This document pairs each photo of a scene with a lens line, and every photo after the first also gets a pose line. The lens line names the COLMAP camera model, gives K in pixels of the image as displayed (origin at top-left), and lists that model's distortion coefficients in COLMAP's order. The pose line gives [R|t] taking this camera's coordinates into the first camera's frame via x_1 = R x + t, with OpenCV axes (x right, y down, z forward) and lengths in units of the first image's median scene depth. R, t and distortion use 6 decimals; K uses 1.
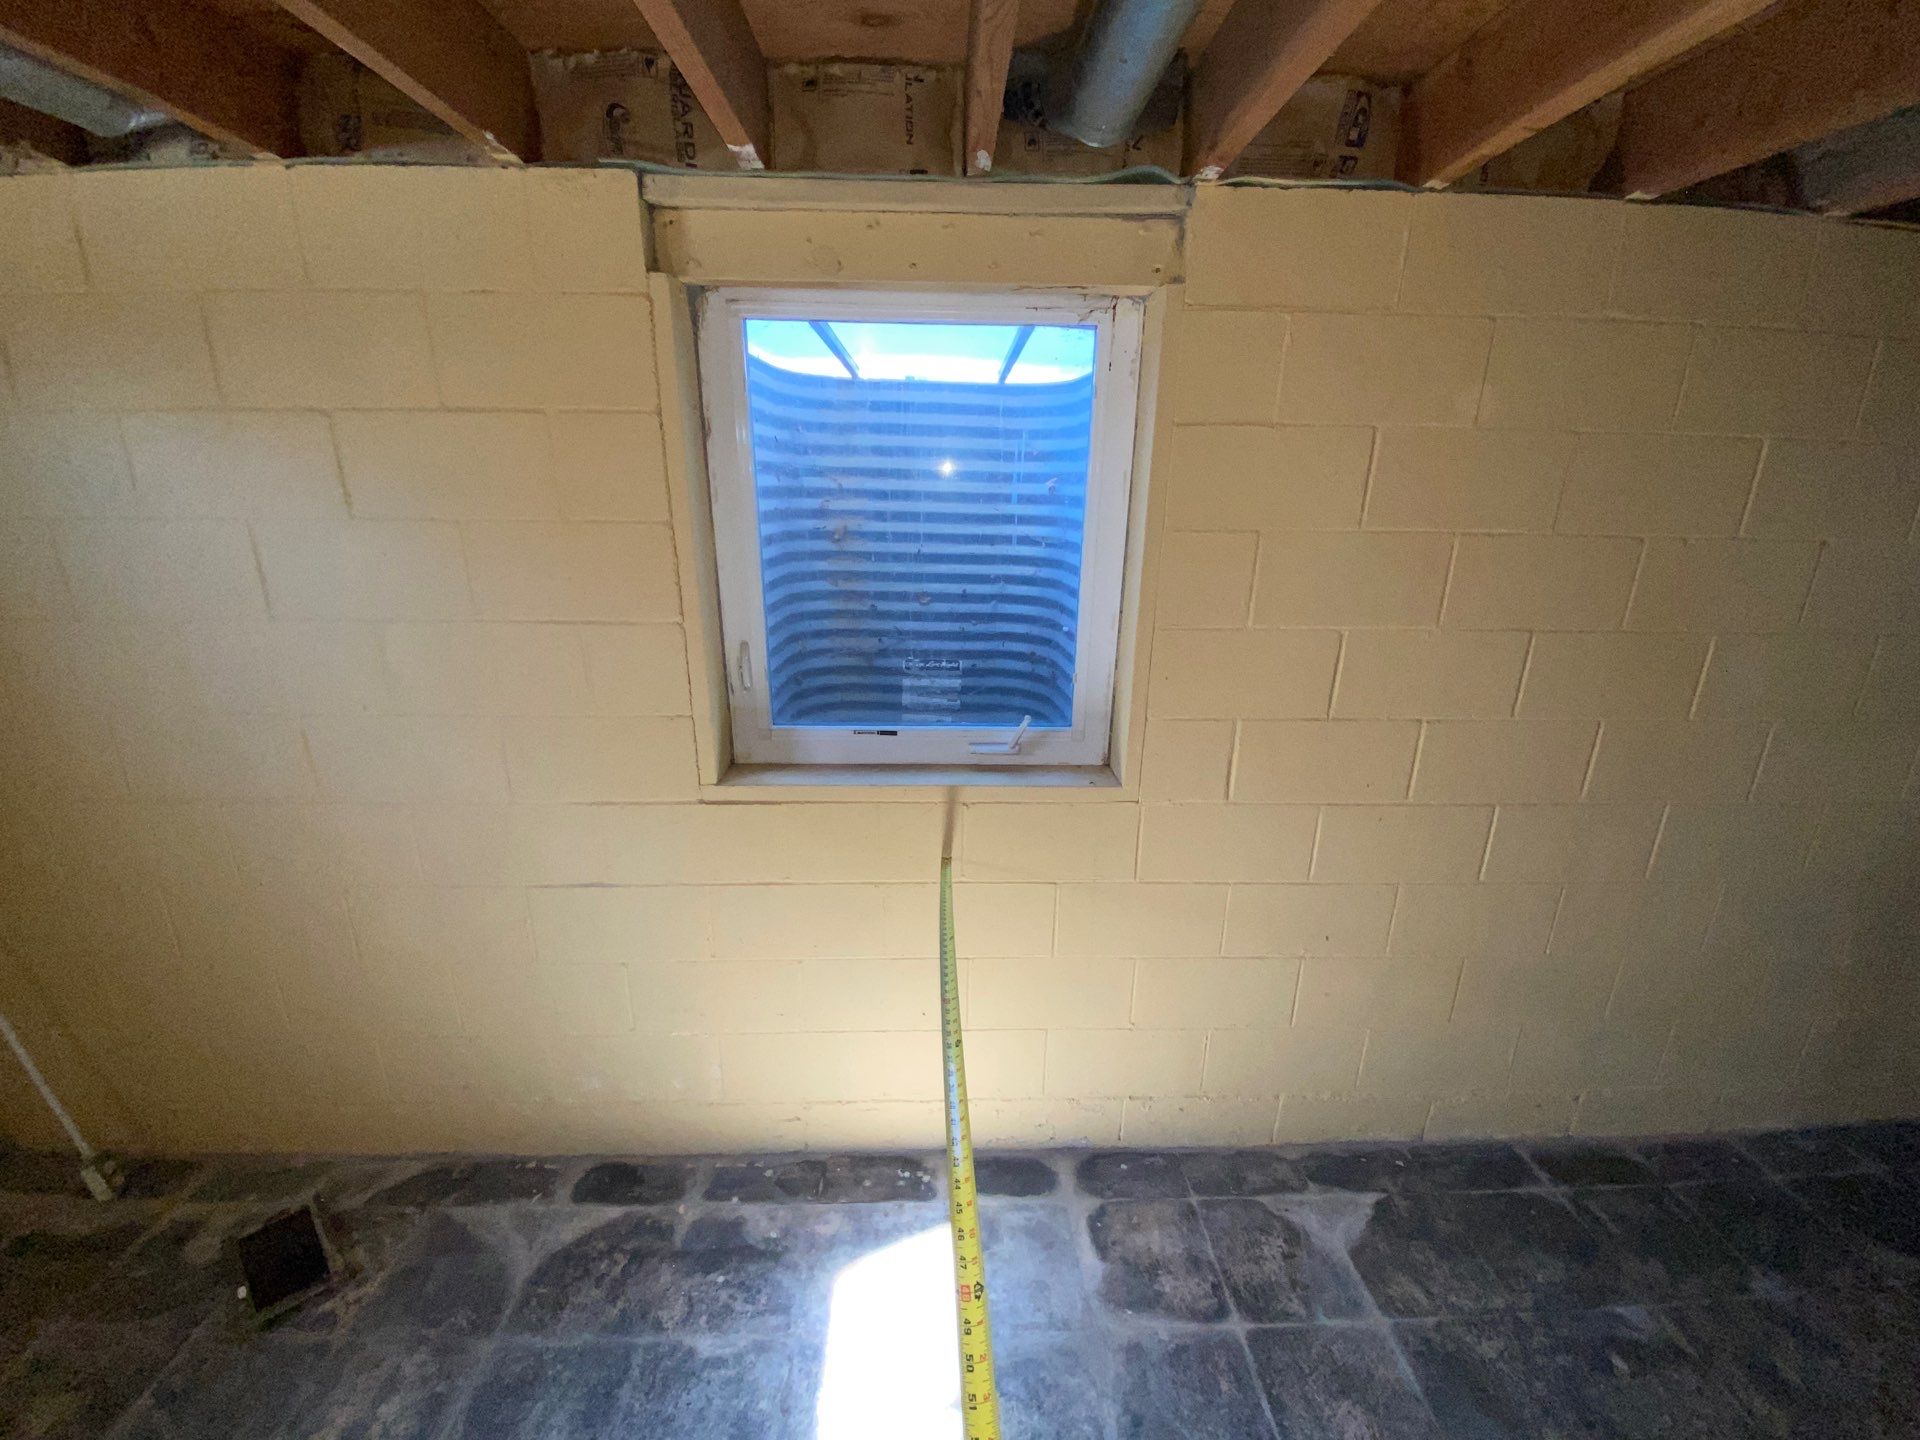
lens RADIAL K [[787.6, 0, 950.0], [0, 787.6, 724.2], [0, 0, 1]] dist [0.001619, -0.012015]
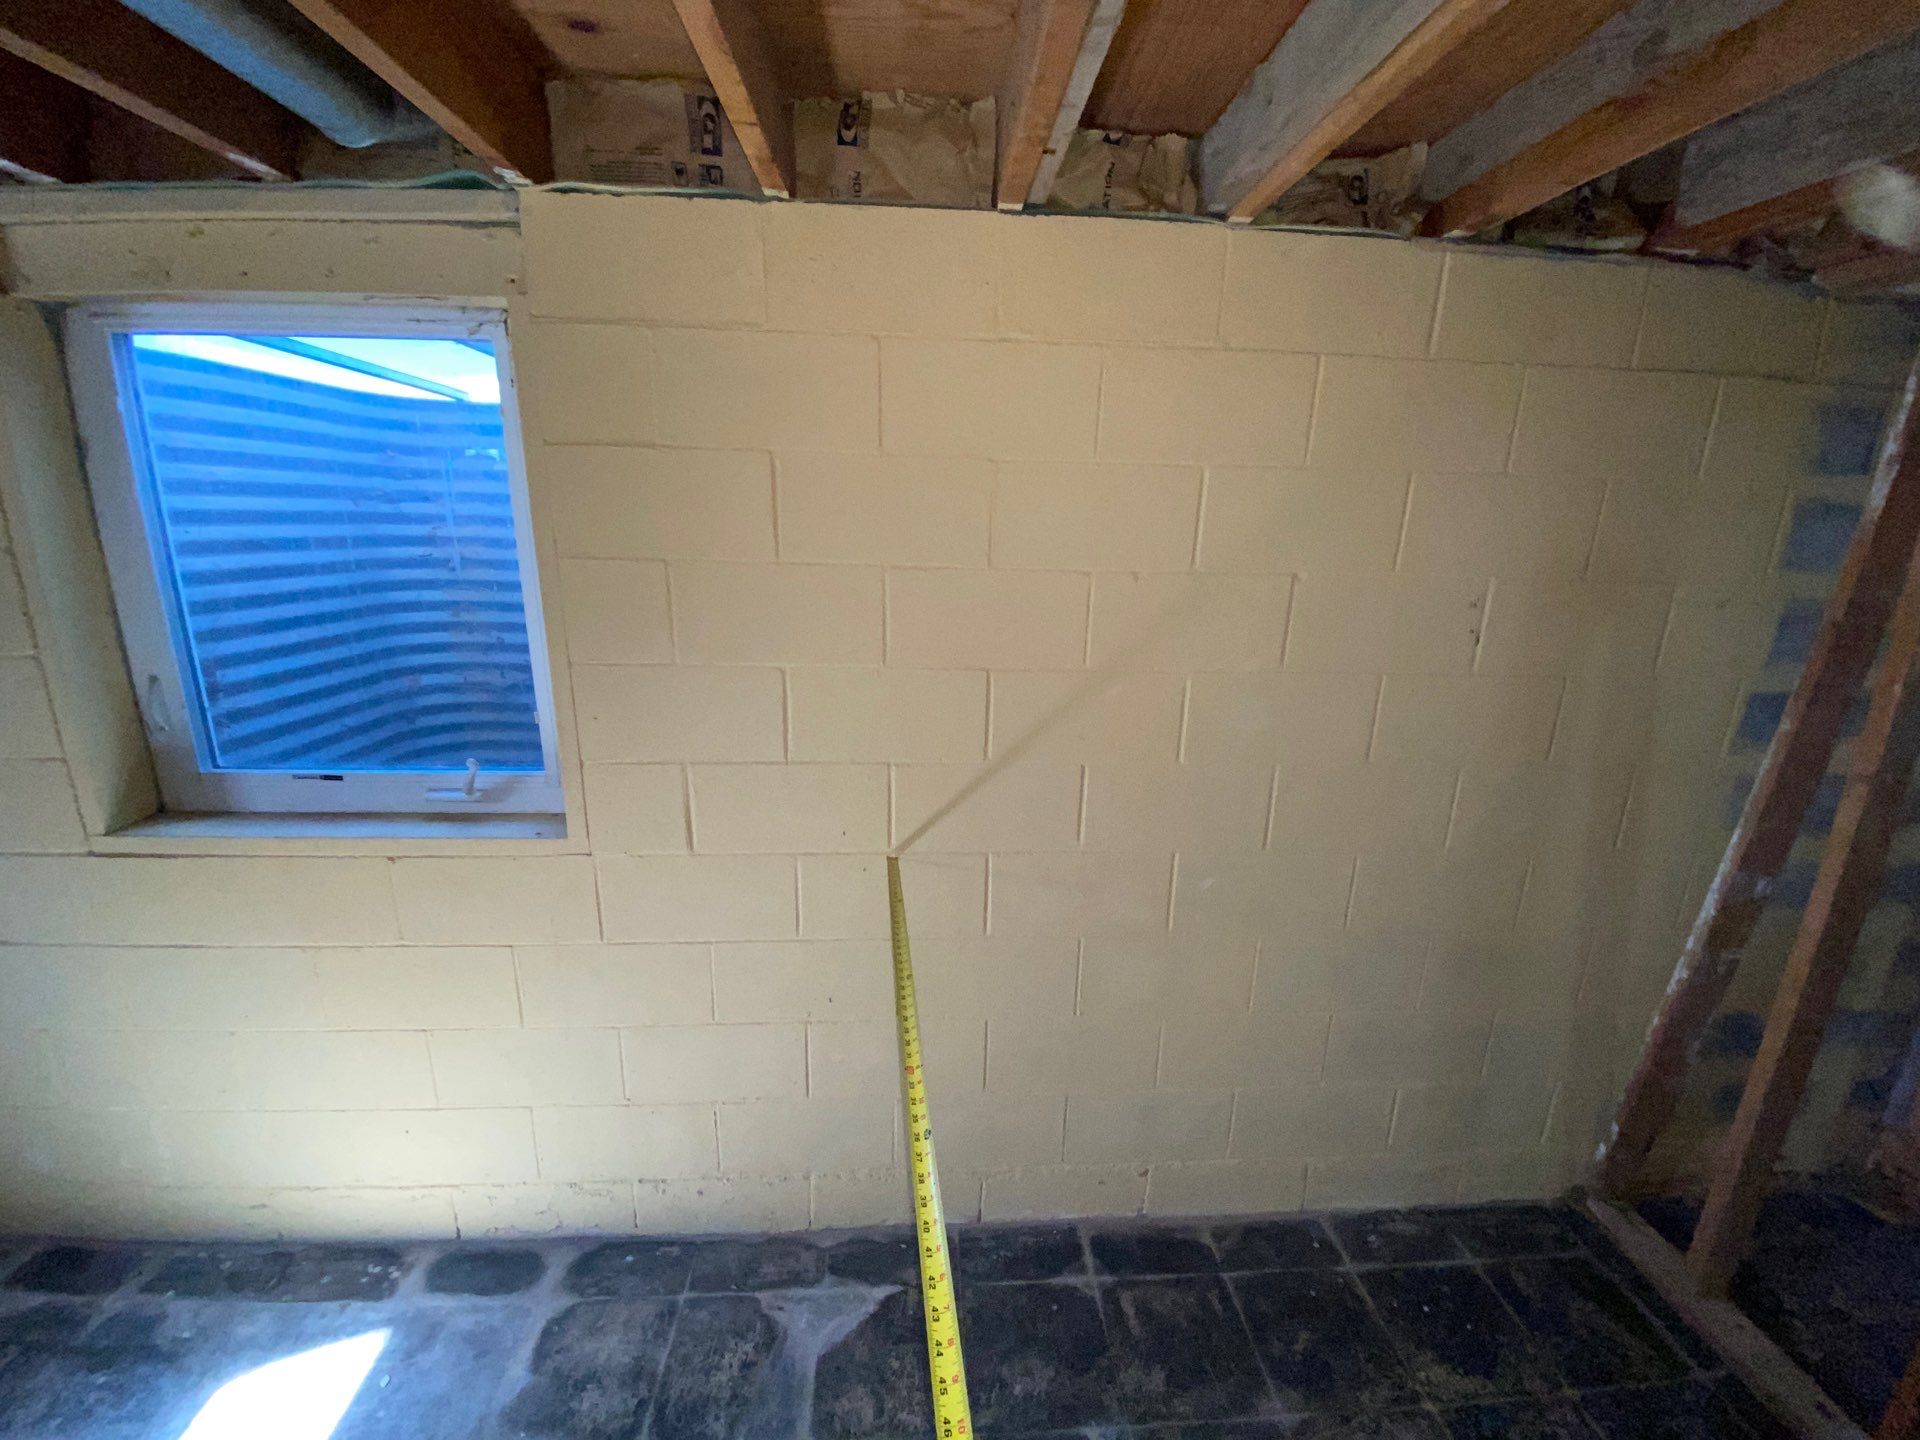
lens RADIAL K [[787.6, 0, 972.8], [0, 787.6, 721.2], [0, 0, 1]] dist [0.001619, -0.012015]
pose [[0.999356, 0.003186, 0.035744, 0.639176], [-0.001691, 0.999125, -0.041784, -0.018590], [-0.035846, 0.041696, 0.998487, 0.066226]]
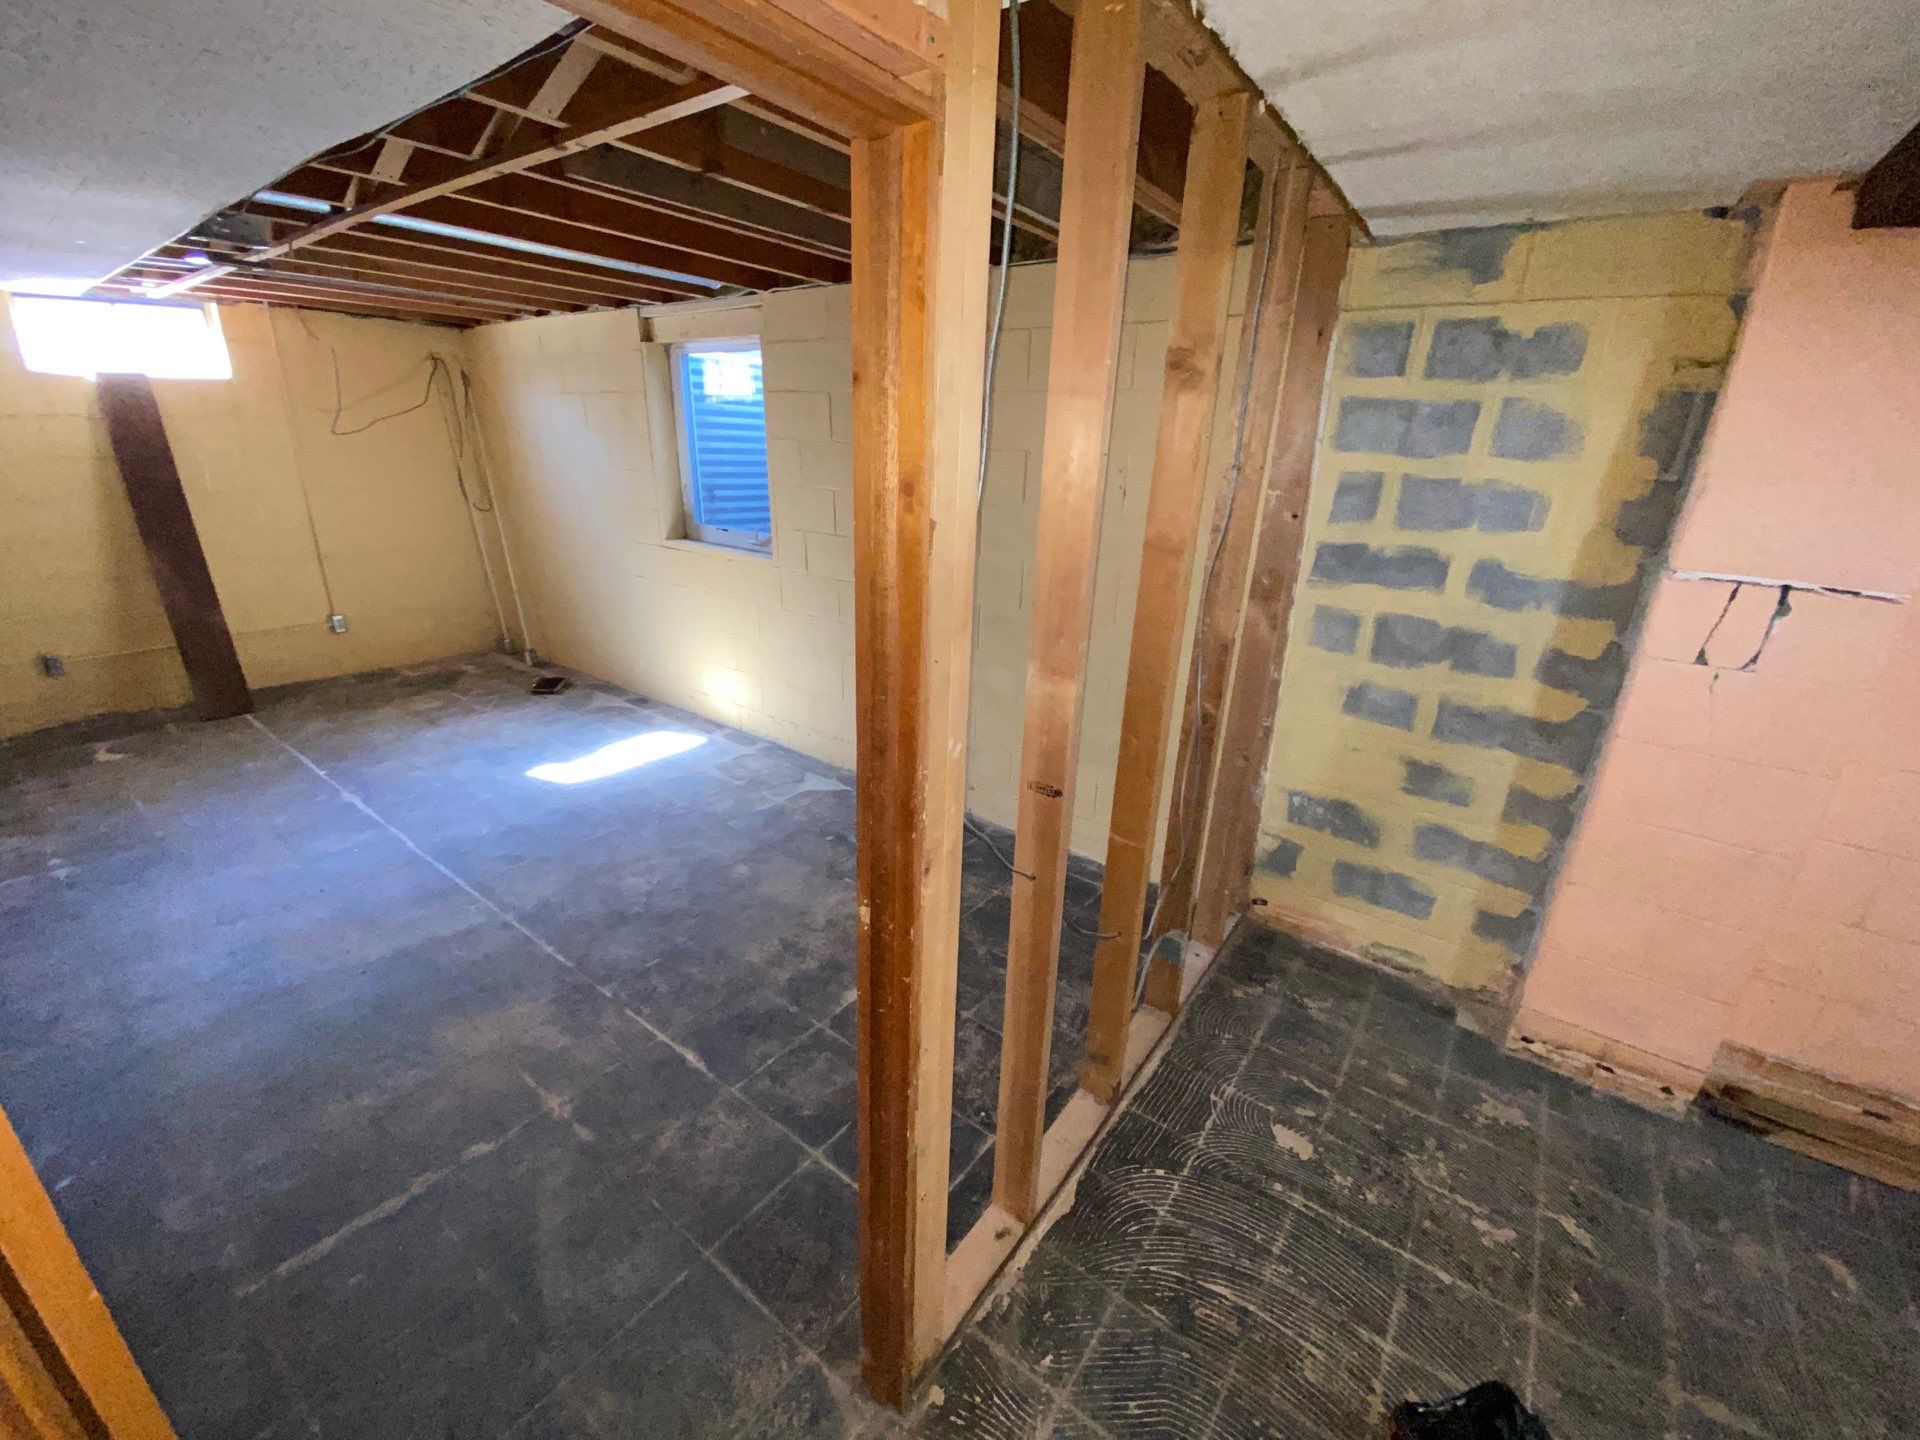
lens RADIAL K [[787.6, 0, 957.2], [0, 787.6, 723.1], [0, 0, 1]] dist [0.001619, -0.012015]
pose [[0.783153, 0.224434, -0.579914, 1.974502], [-0.197462, 0.974084, 0.110317, 0.181496], [0.589644, 0.028116, 0.807174, -0.464786]]
